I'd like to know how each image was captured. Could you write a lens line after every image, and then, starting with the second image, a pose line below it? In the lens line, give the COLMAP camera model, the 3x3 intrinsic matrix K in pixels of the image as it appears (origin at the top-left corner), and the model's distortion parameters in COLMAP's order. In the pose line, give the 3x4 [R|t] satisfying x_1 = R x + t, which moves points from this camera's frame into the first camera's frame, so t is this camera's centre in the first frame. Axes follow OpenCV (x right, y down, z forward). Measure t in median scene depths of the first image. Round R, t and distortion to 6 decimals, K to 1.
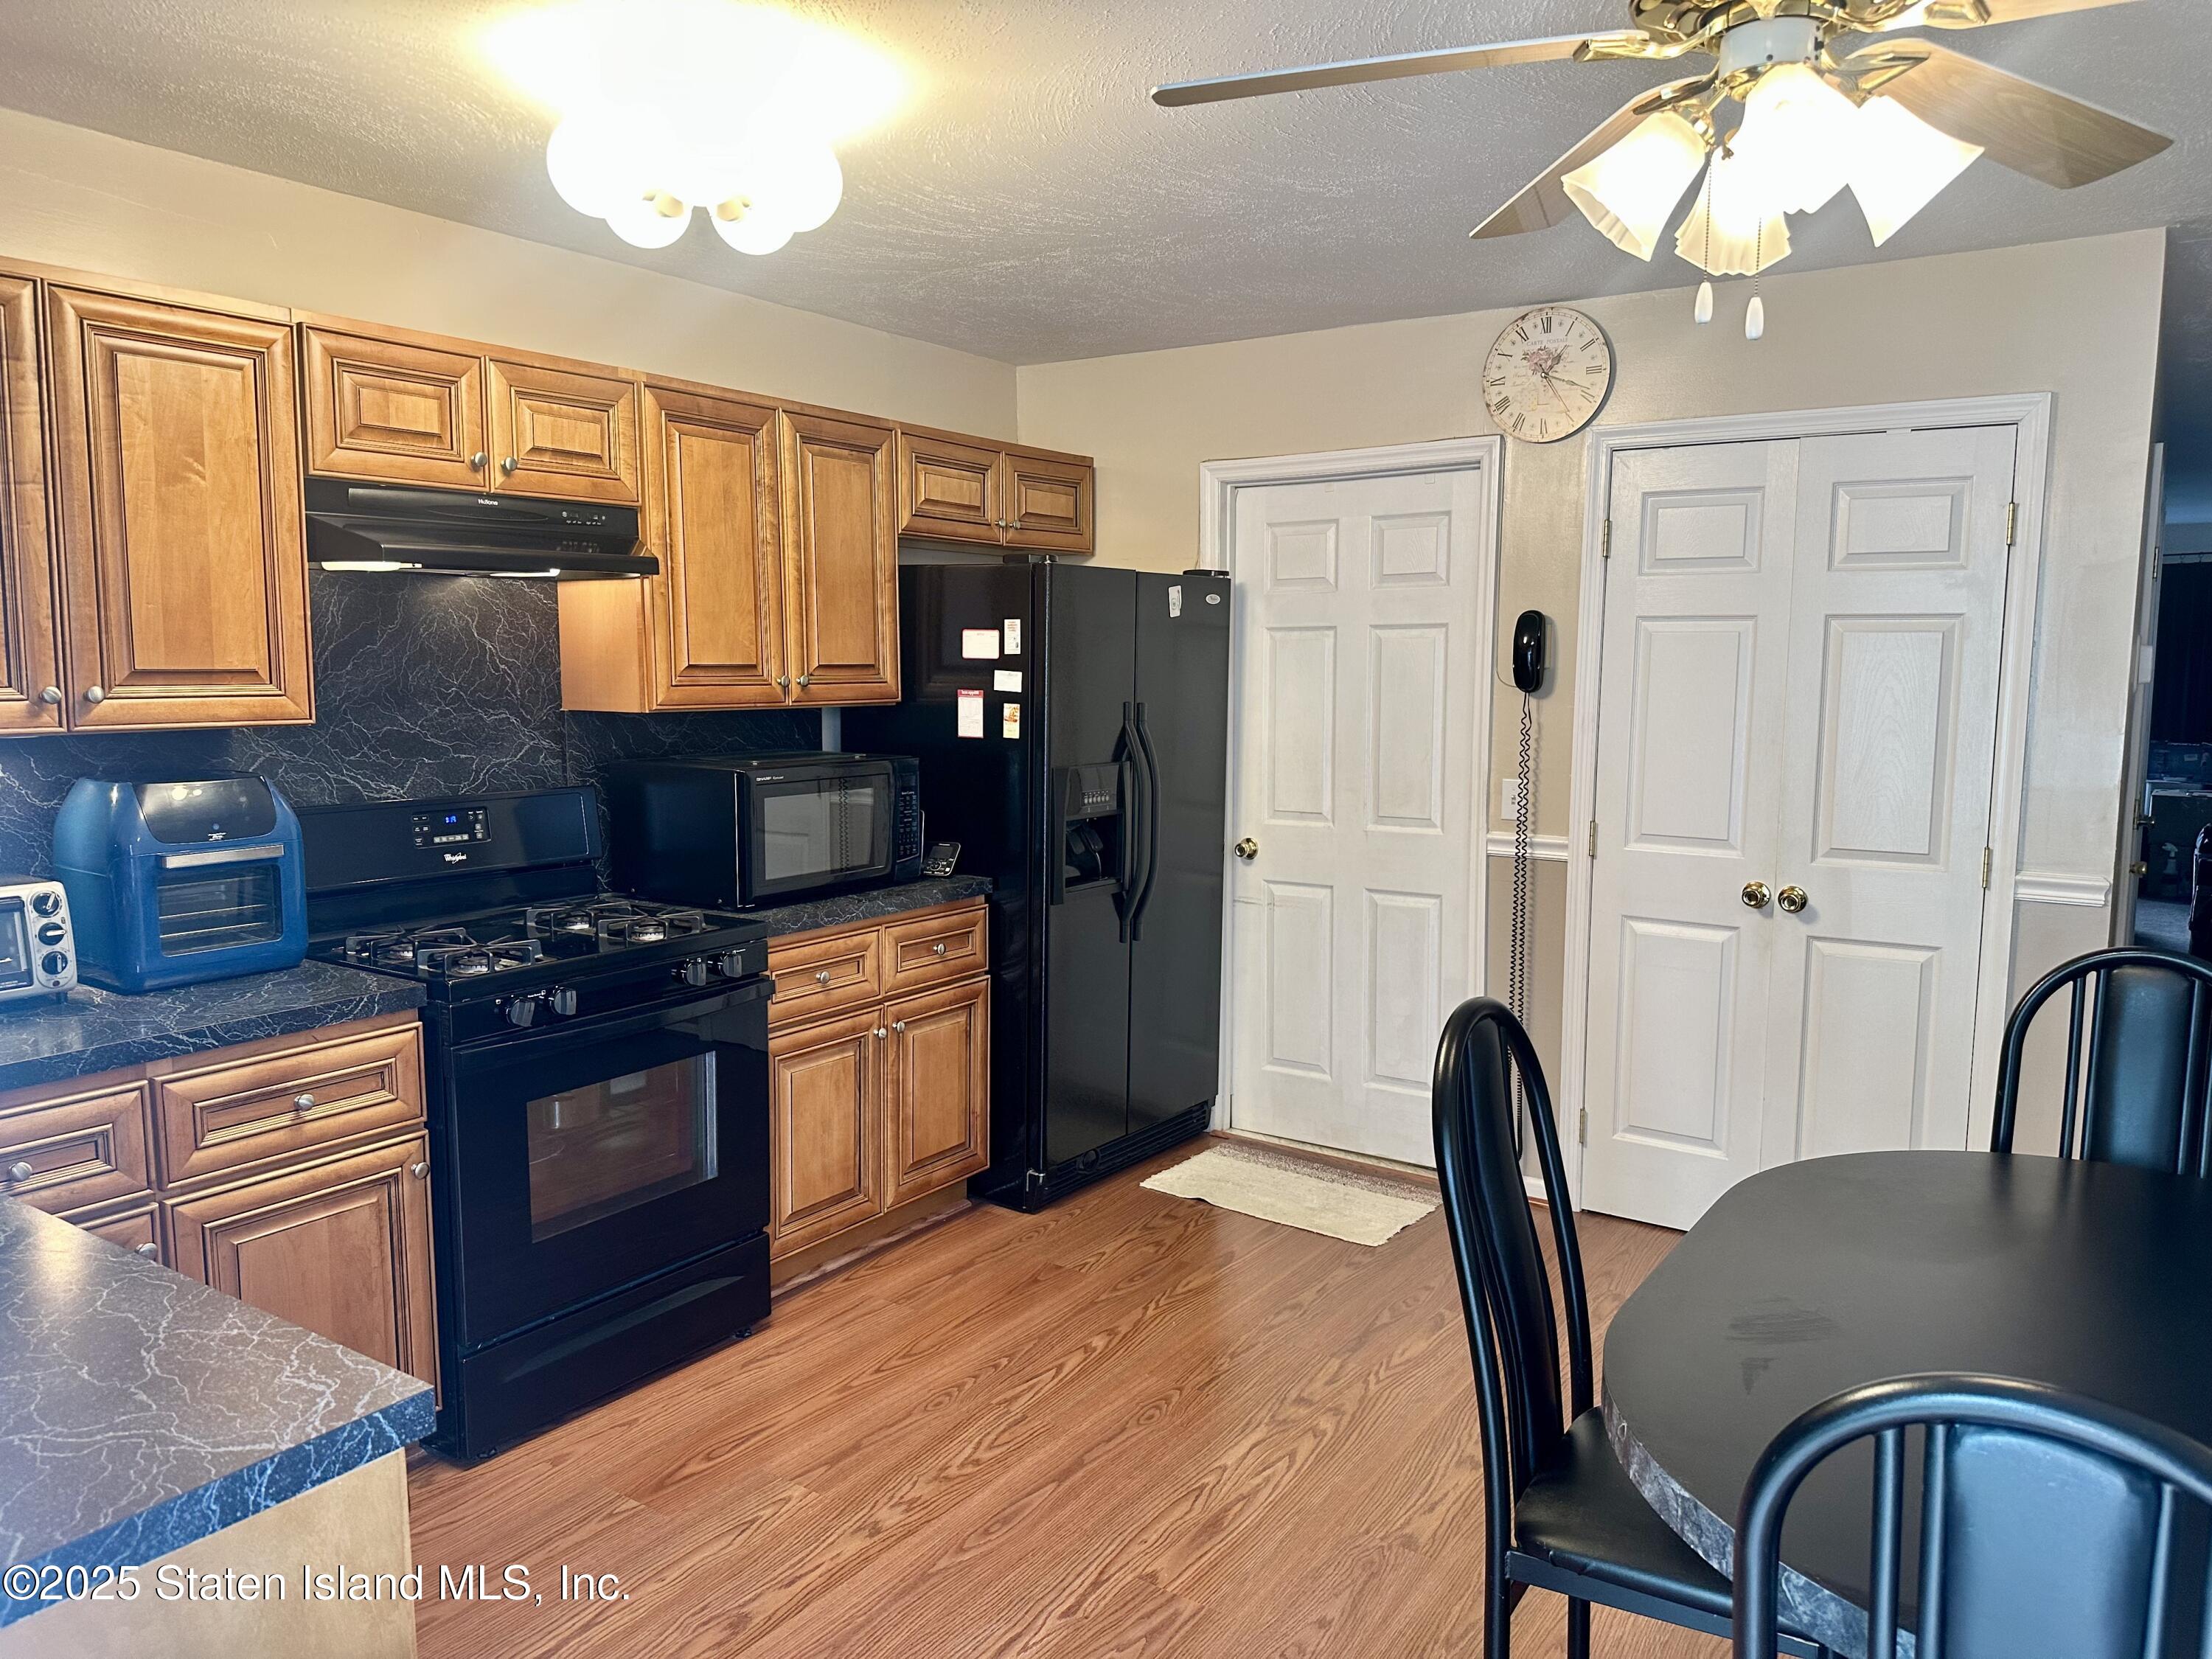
lens RADIAL K [[1551.8, 0, 1110.7], [0, 1551.8, 830.9], [0, 0, 1]] dist [0.066041, -0.079486]
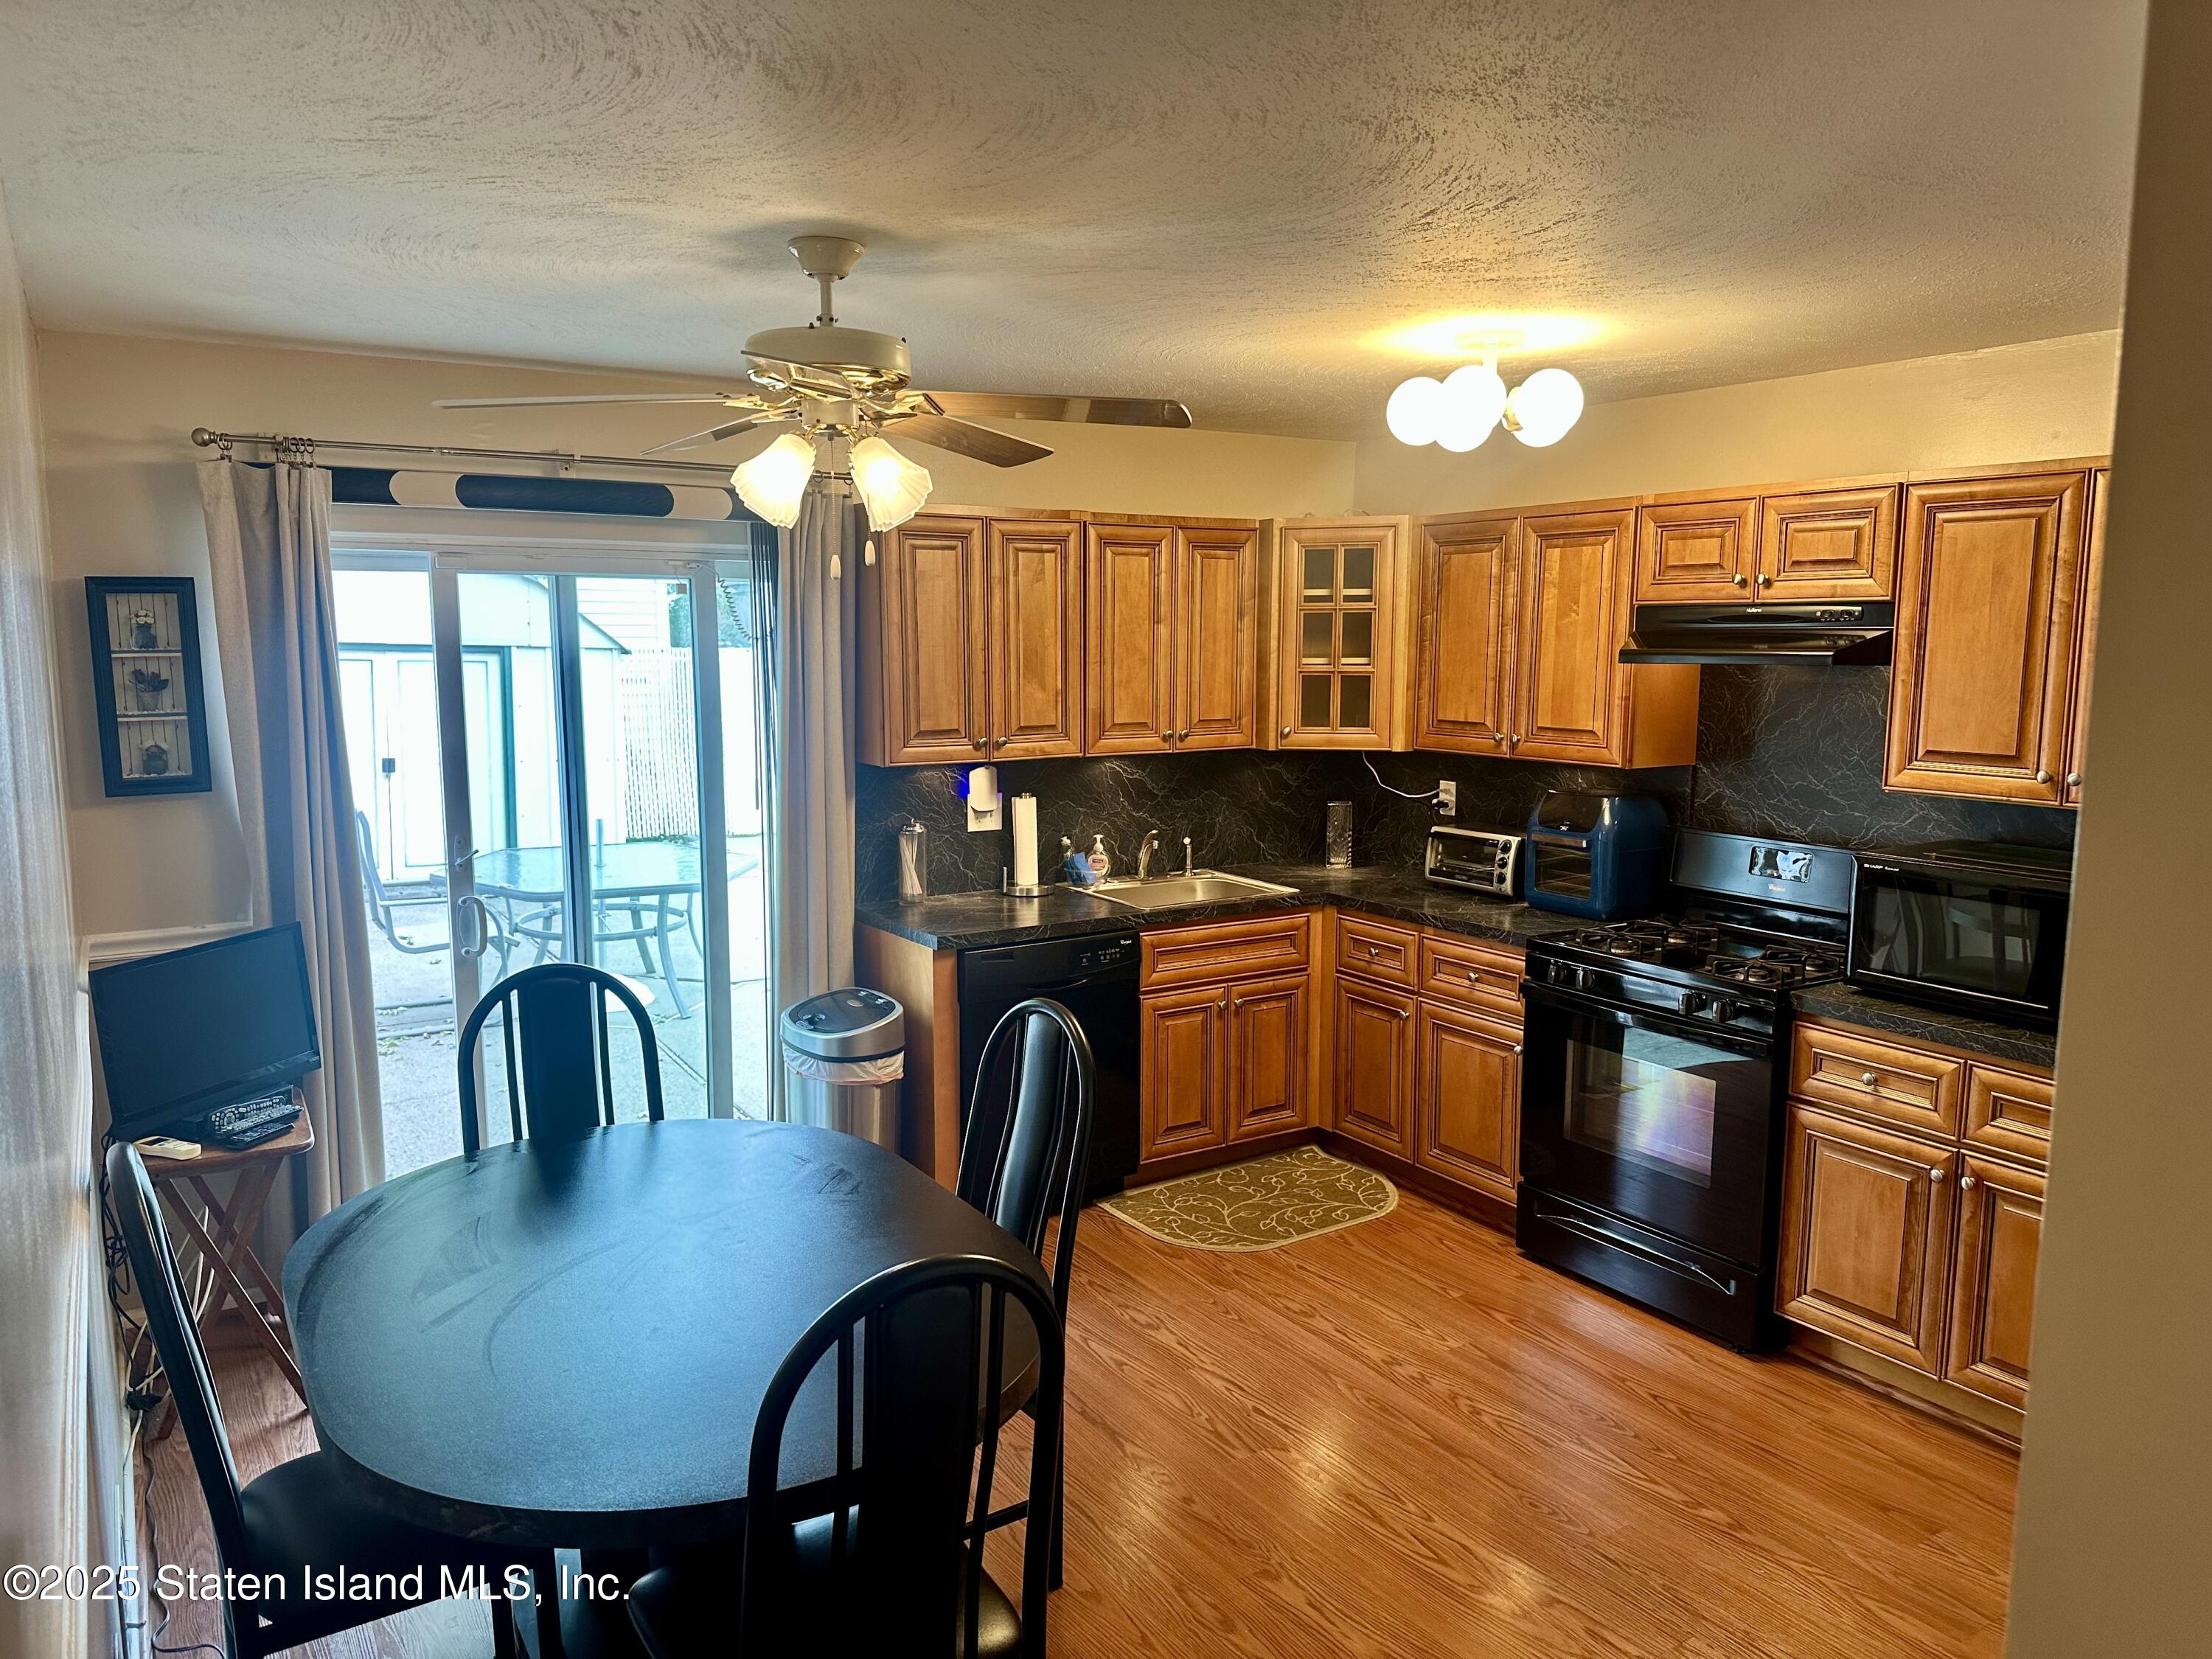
lens RADIAL K [[1551.8, 0, 1113.1], [0, 1551.8, 837.3], [0, 0, 1]] dist [0.066041, -0.079486]
pose [[-0.389312, 0.117498, -0.913581, 1.071457], [-0.109704, 0.978856, 0.172642, -0.208581], [0.914550, 0.167435, -0.368190, 1.111201]]
